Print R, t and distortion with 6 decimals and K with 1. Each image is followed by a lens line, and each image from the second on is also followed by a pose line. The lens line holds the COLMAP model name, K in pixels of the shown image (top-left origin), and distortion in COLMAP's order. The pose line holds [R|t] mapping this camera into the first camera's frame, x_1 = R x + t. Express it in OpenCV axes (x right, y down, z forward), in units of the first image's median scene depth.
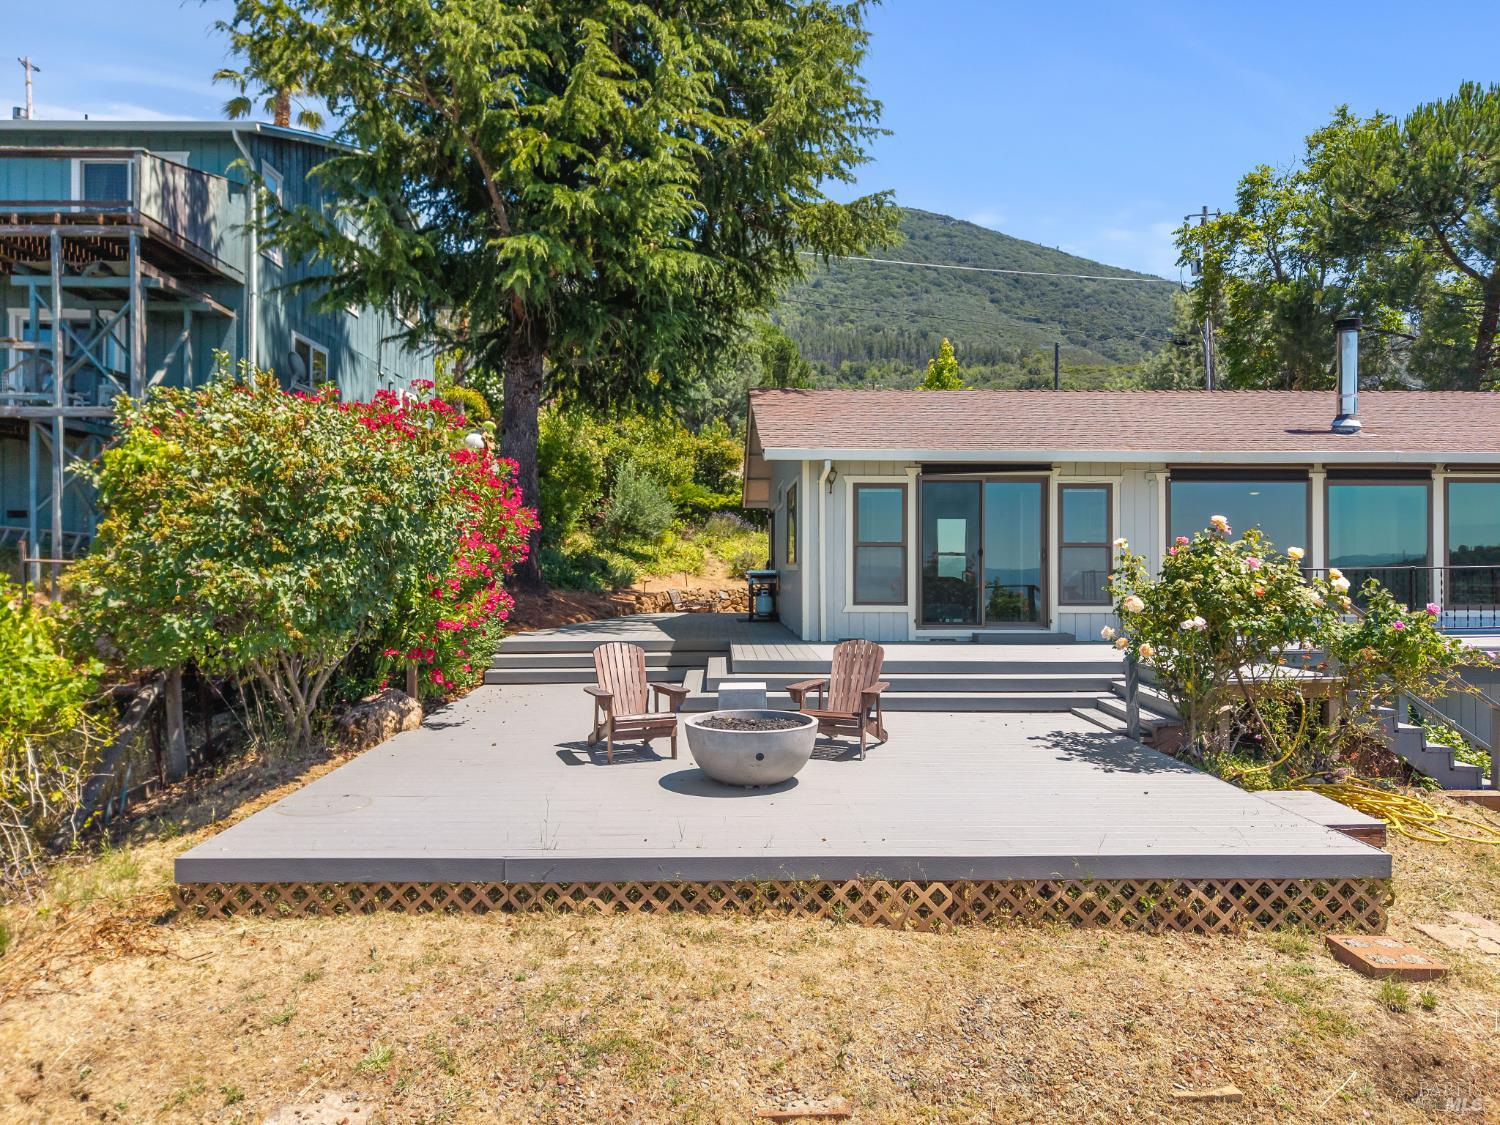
lens RADIAL K [[1002.7, 0, 754.0], [0, 1002.7, 568.3], [0, 0, 1]] dist [0.038277, -0.041822]
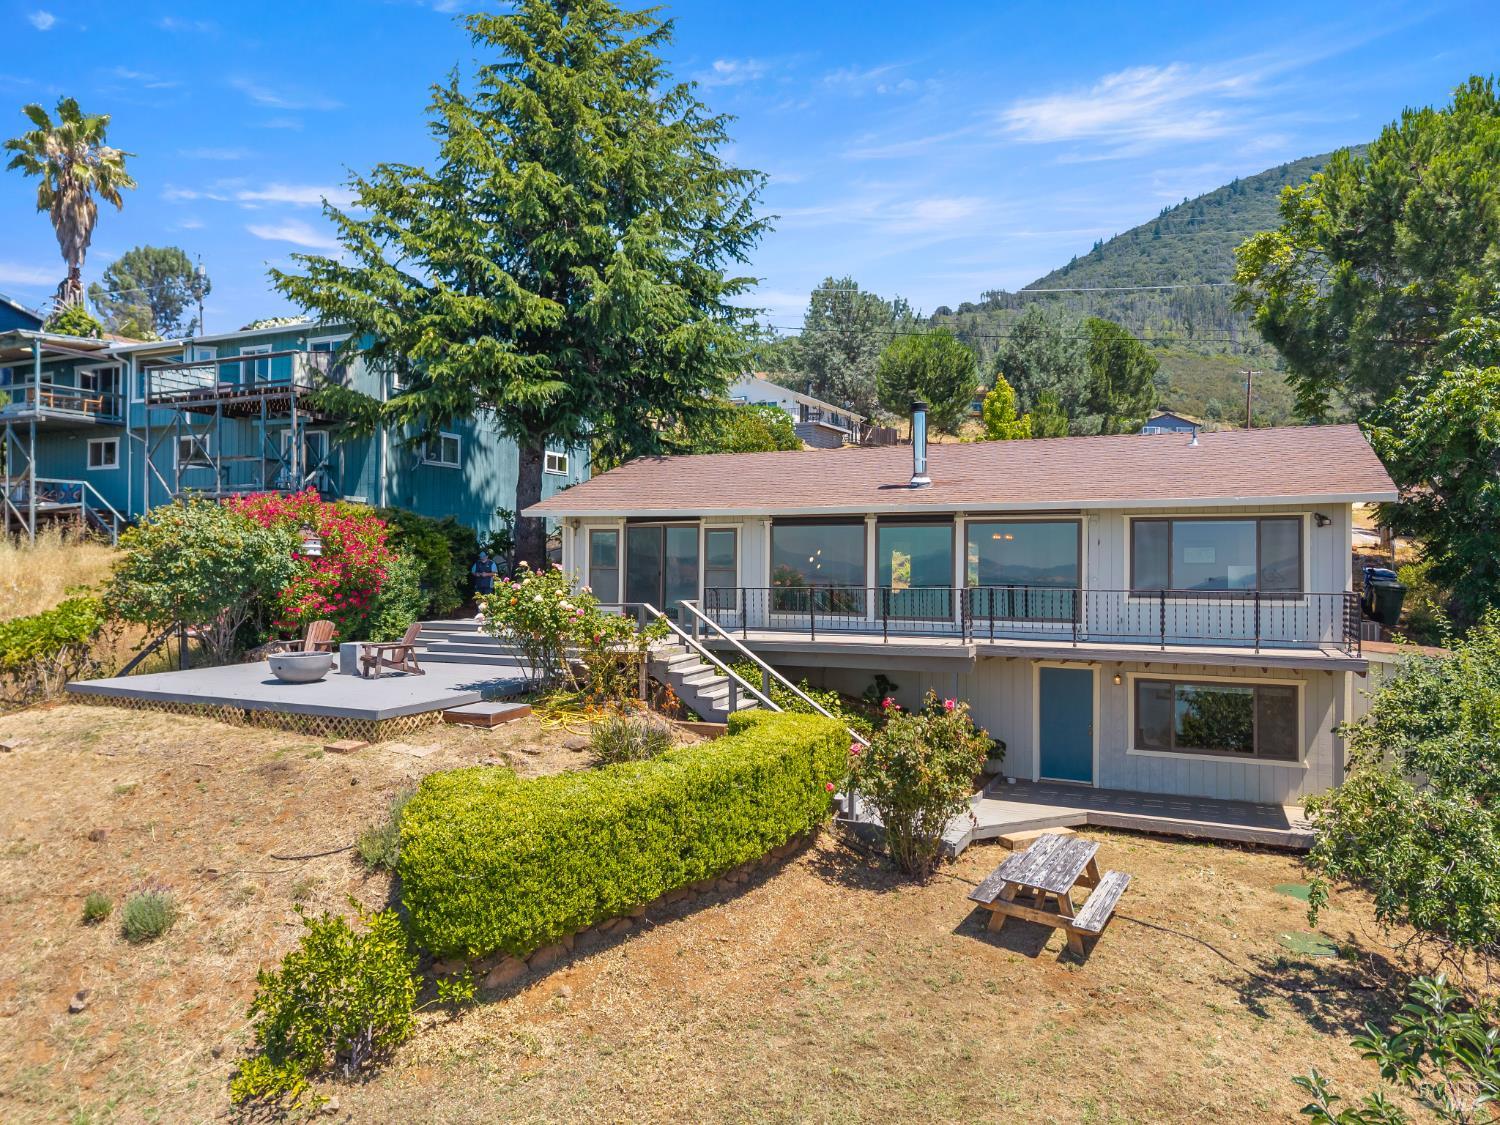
lens RADIAL K [[1018.7, 0, 750.1], [0, 1018.7, 556.4], [0, 0, 1]] dist [0.027164, -0.026767]
pose [[0.898077, 0.001957, -0.439833, 1.798643], [-0.006586, 0.999938, -0.008997, -0.049987], [0.439788, 0.010976, 0.898034, -0.580170]]
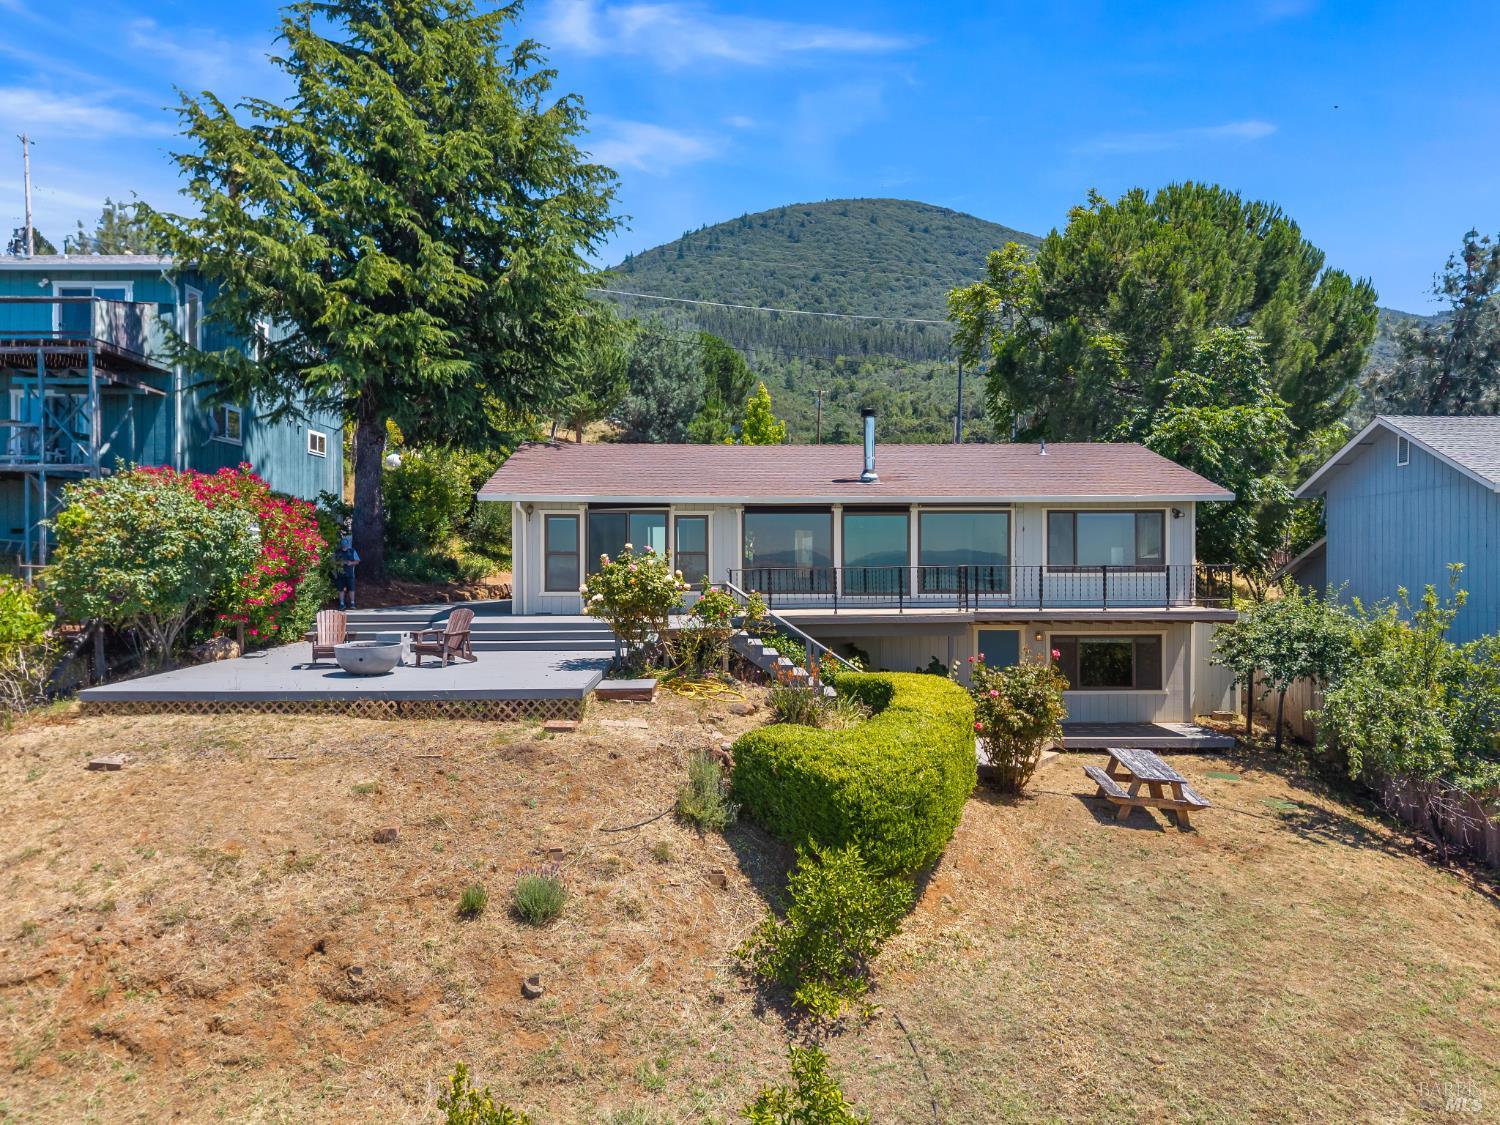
lens RADIAL K [[1002.7, 0, 754.0], [0, 1002.7, 568.3], [0, 0, 1]] dist [0.038277, -0.041822]
pose [[0.999997, -0.001472, -0.002096, 0.753526], [0.001486, 0.999976, 0.006794, -0.017919], [0.002086, -0.006798, 0.999975, -1.021046]]
